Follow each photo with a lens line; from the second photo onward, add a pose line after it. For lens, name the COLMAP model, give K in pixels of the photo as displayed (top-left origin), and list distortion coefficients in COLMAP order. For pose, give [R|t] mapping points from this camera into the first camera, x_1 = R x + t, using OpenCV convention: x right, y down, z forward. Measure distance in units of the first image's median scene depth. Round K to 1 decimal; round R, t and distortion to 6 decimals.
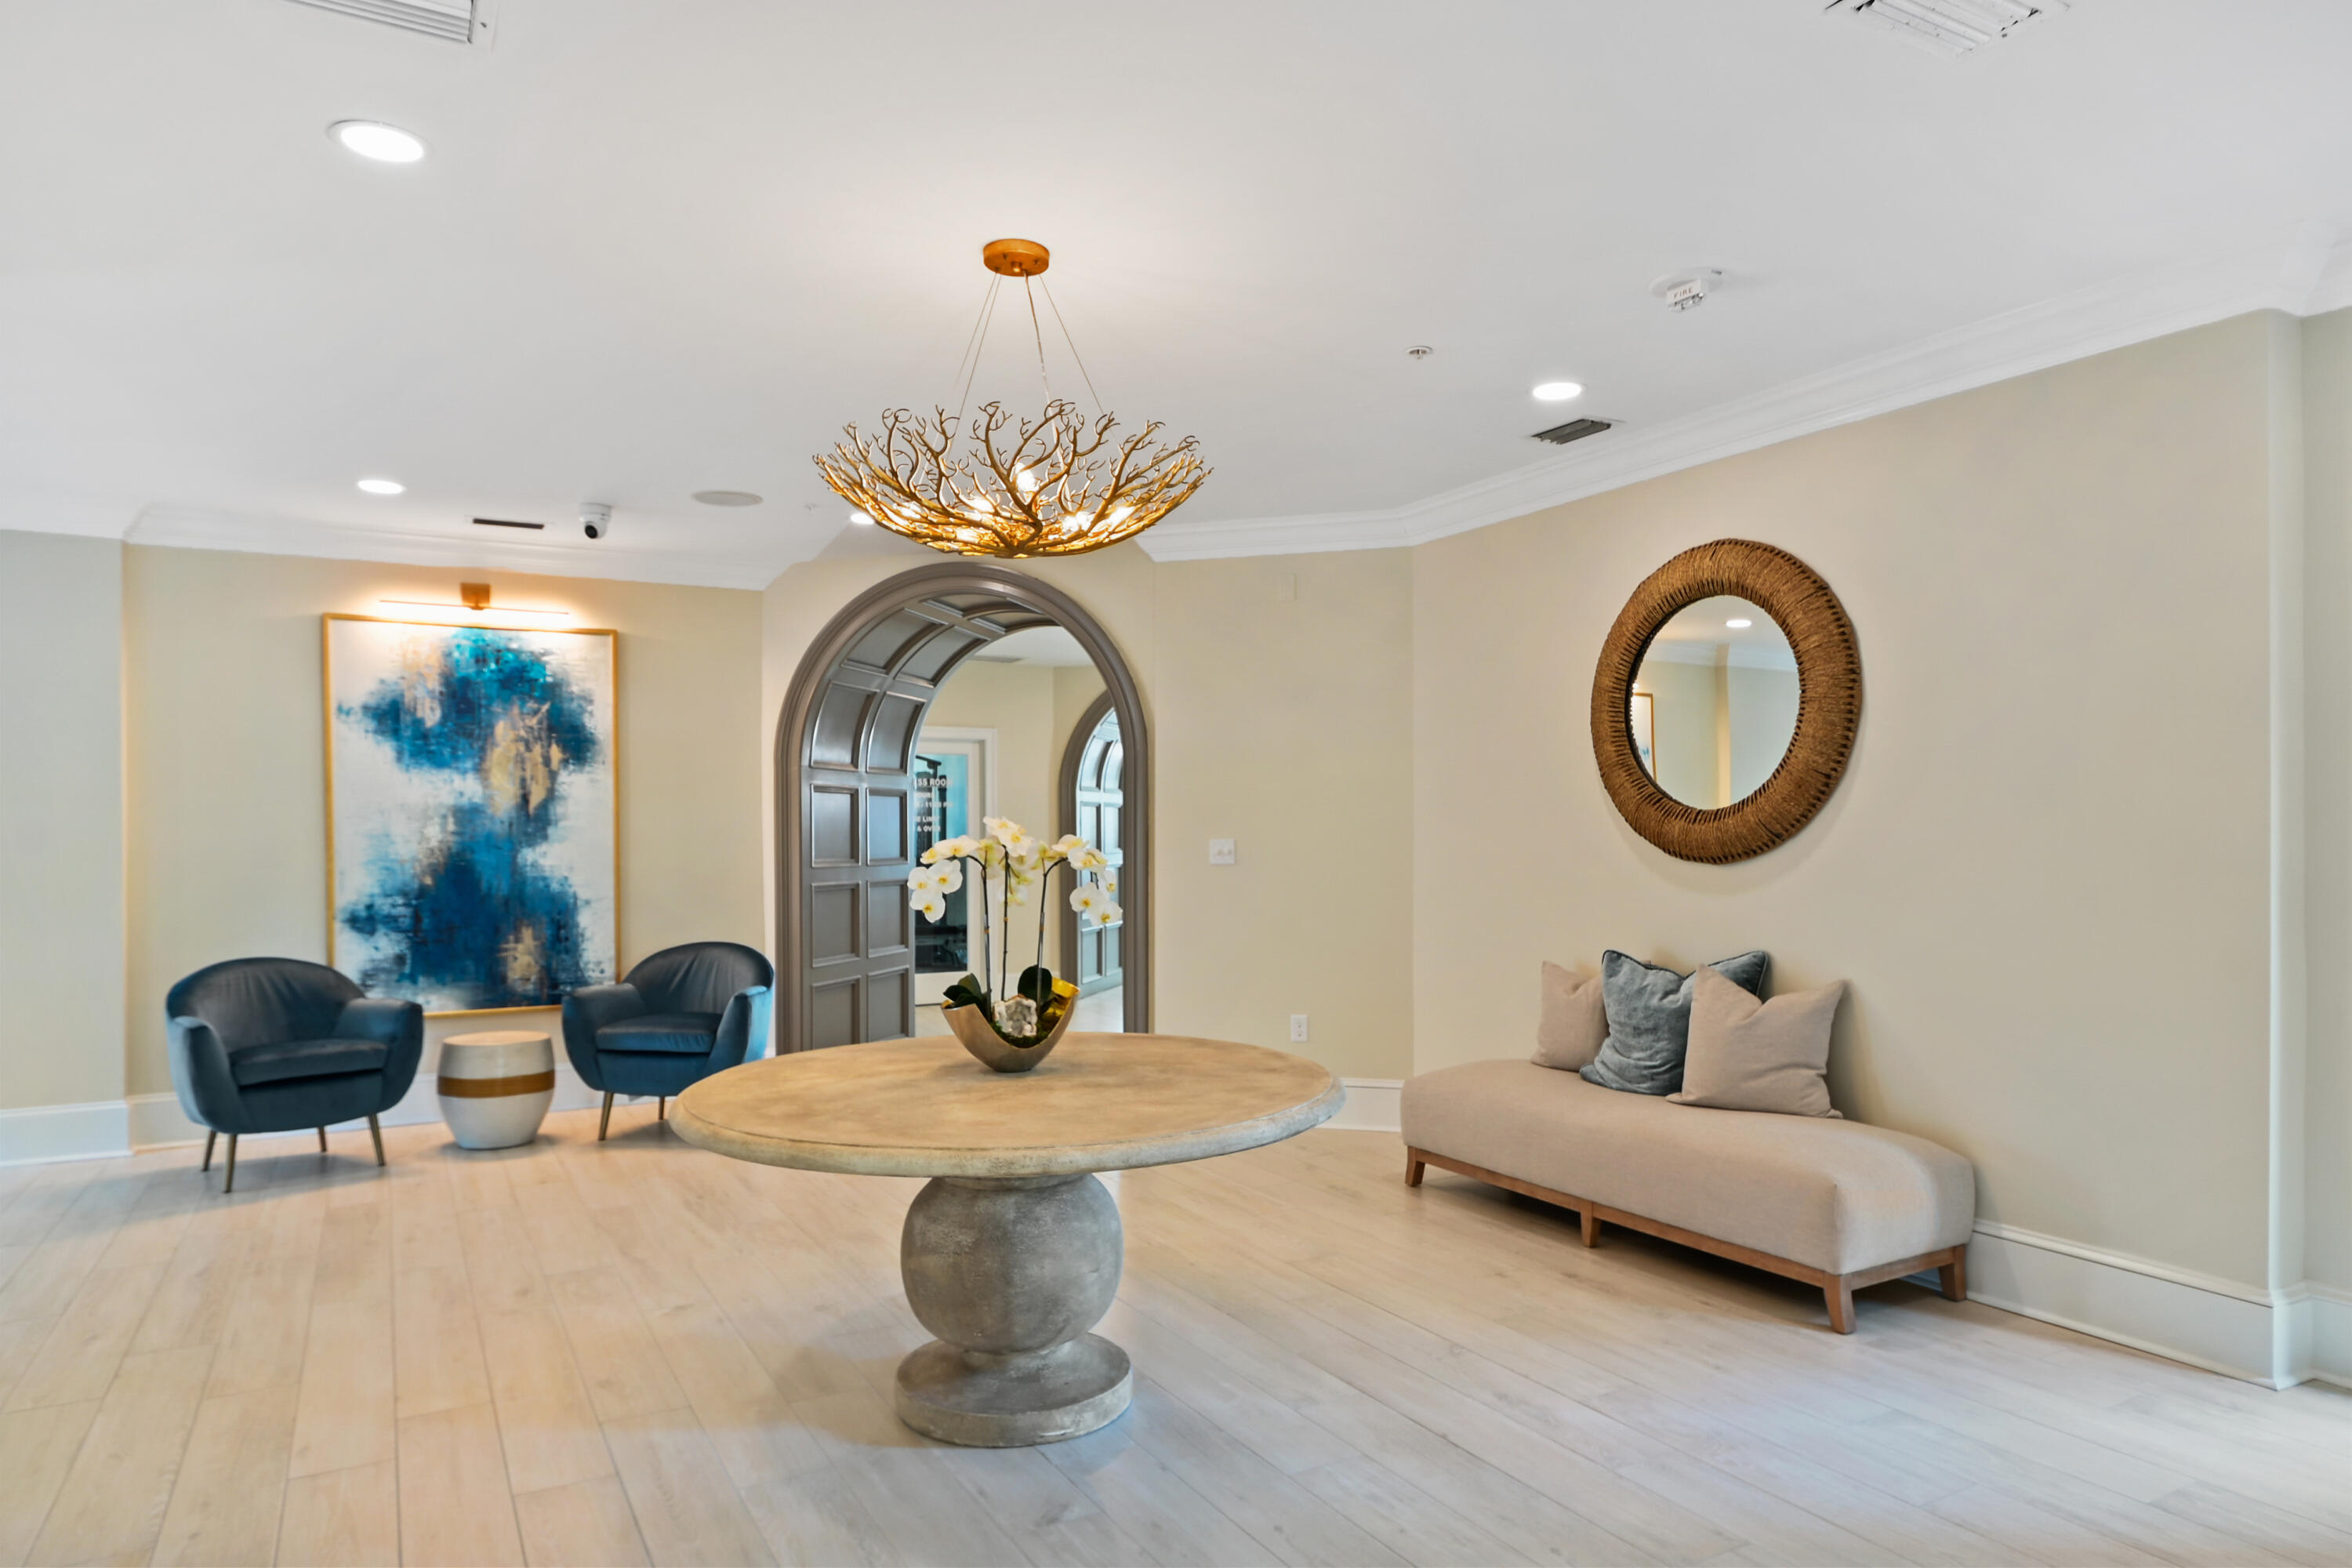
lens RADIAL K [[1413.2, 0, 1199.8], [0, 1413.2, 840.4], [0, 0, 1]] dist [-0.005990, -0.005753]
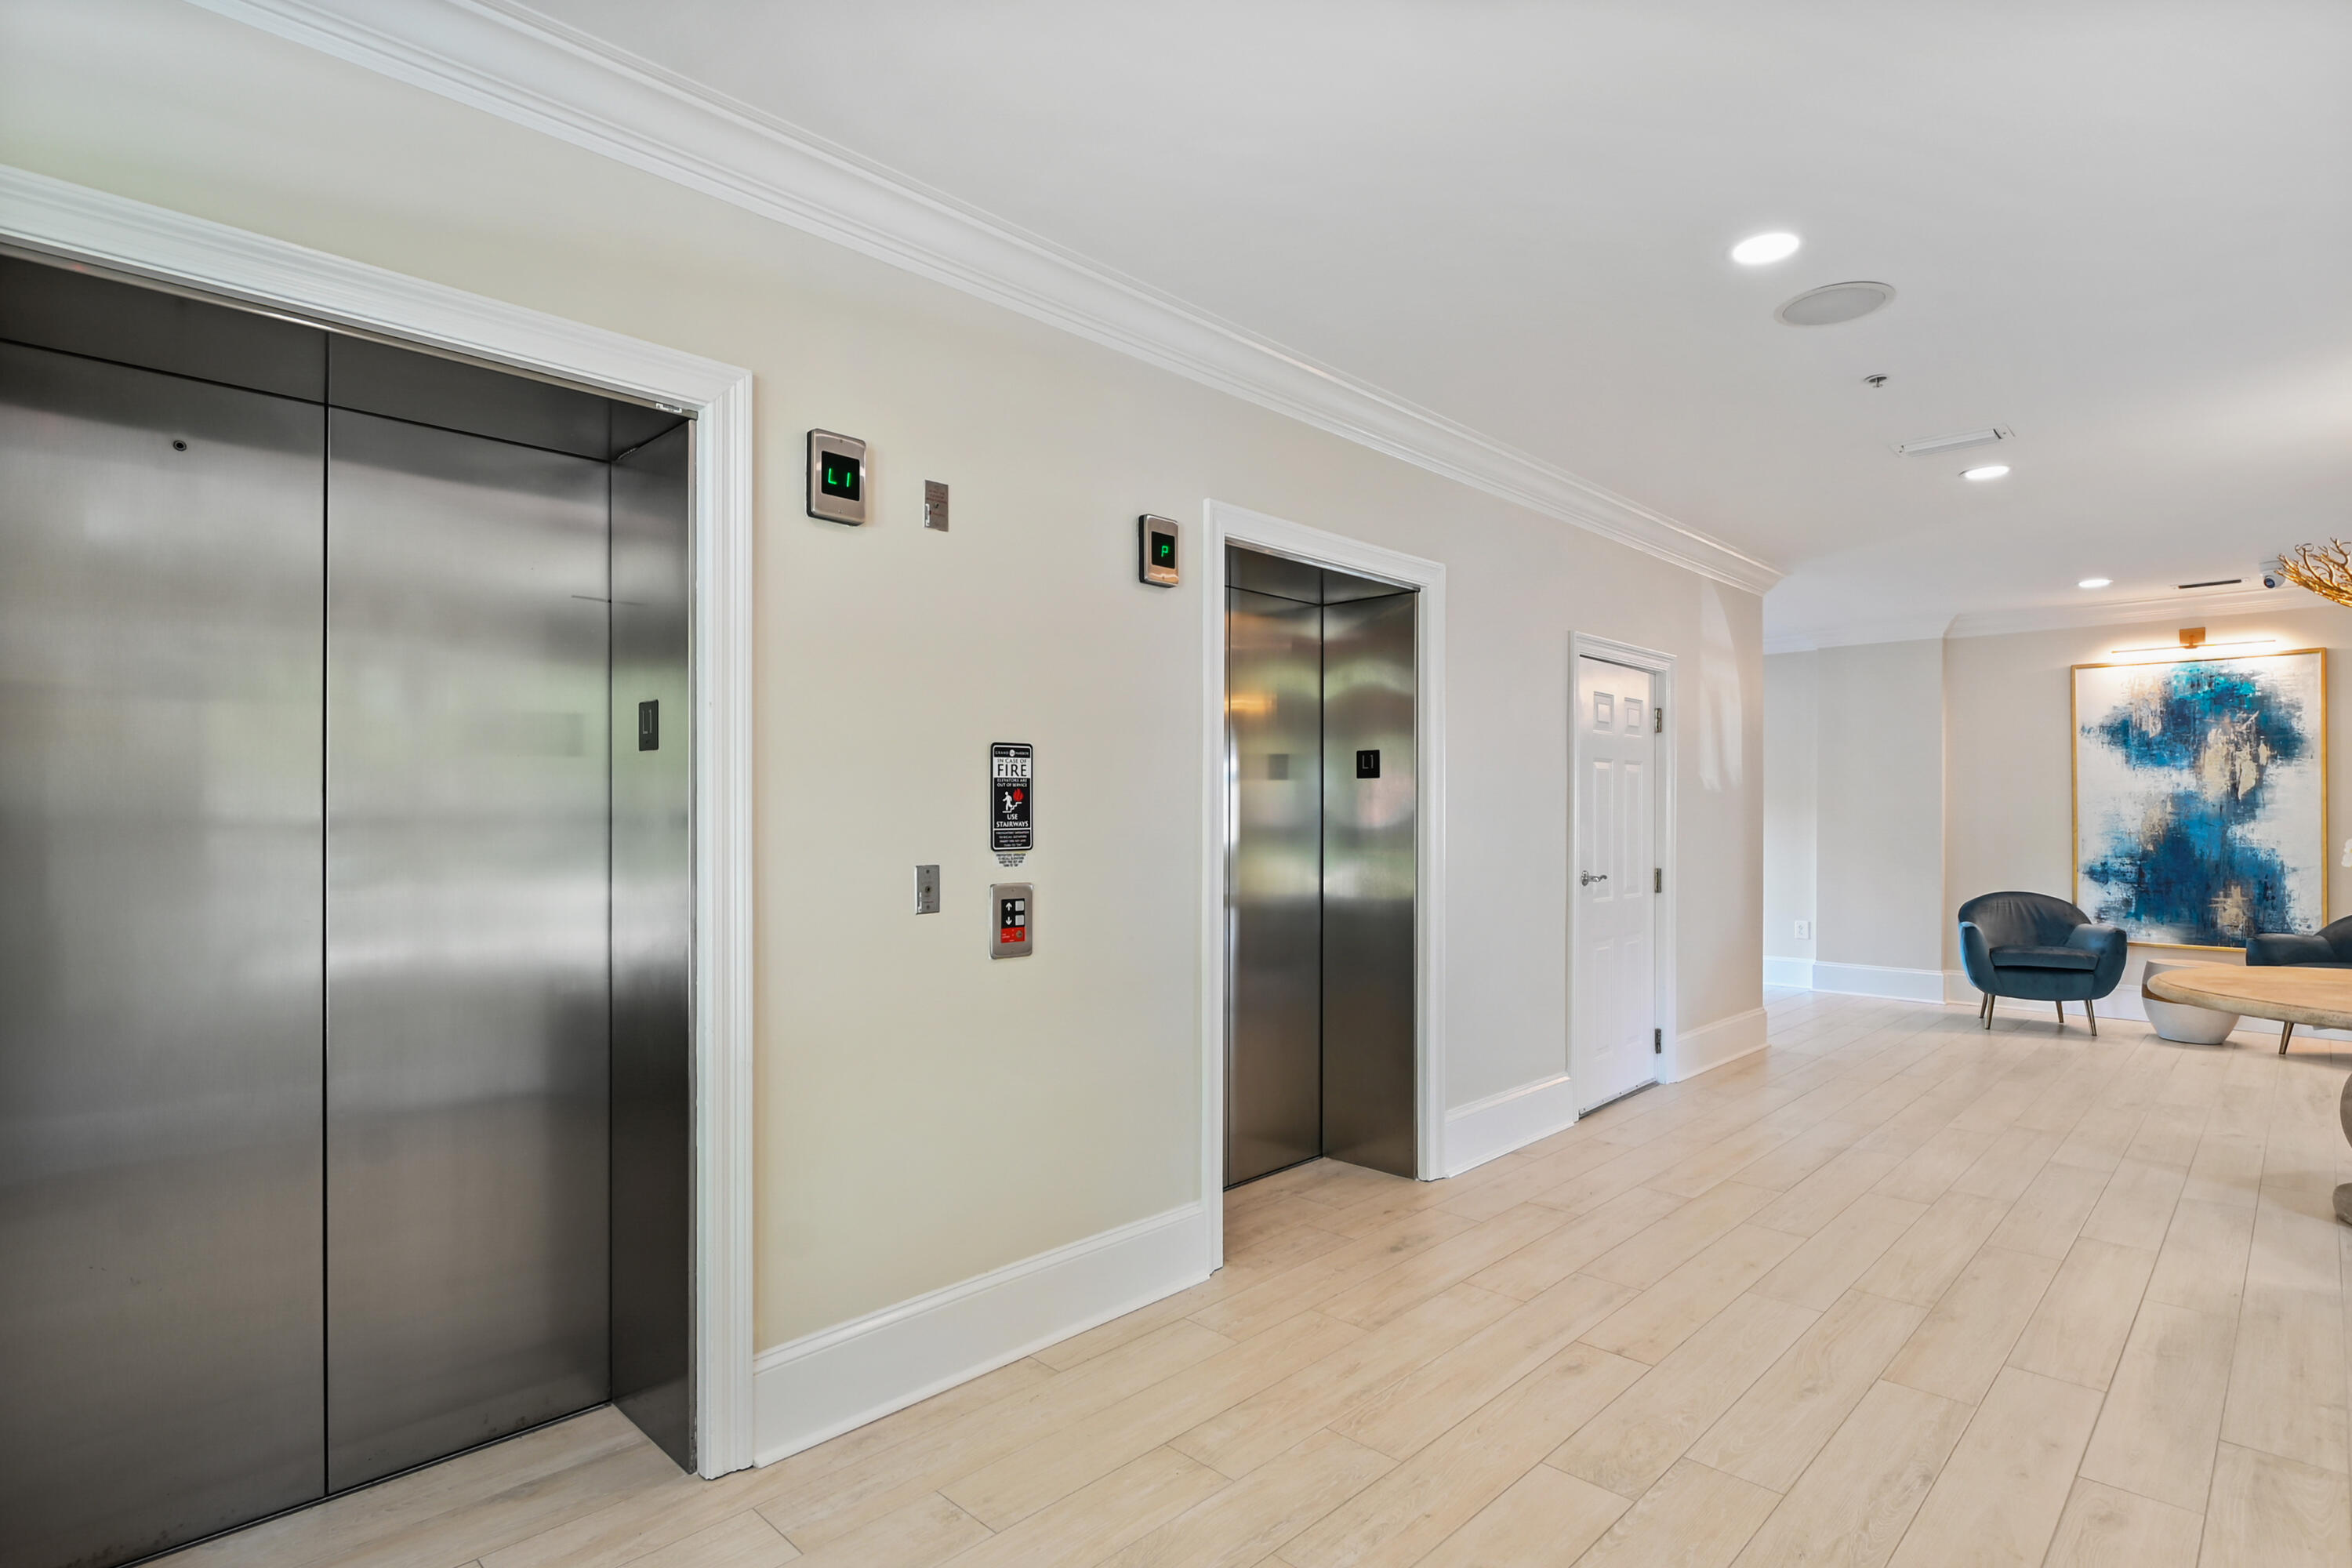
lens RADIAL K [[1168.6, 0, 1177.5], [0, 1168.6, 799.5], [0, 0, 1]] dist [-0.003137, -0.001091]
pose [[0.272718, -0.005613, -0.962078, 0.298482], [-0.009452, 0.999919, -0.008513, -0.000057], [0.962048, 0.011415, 0.272643, -0.238814]]
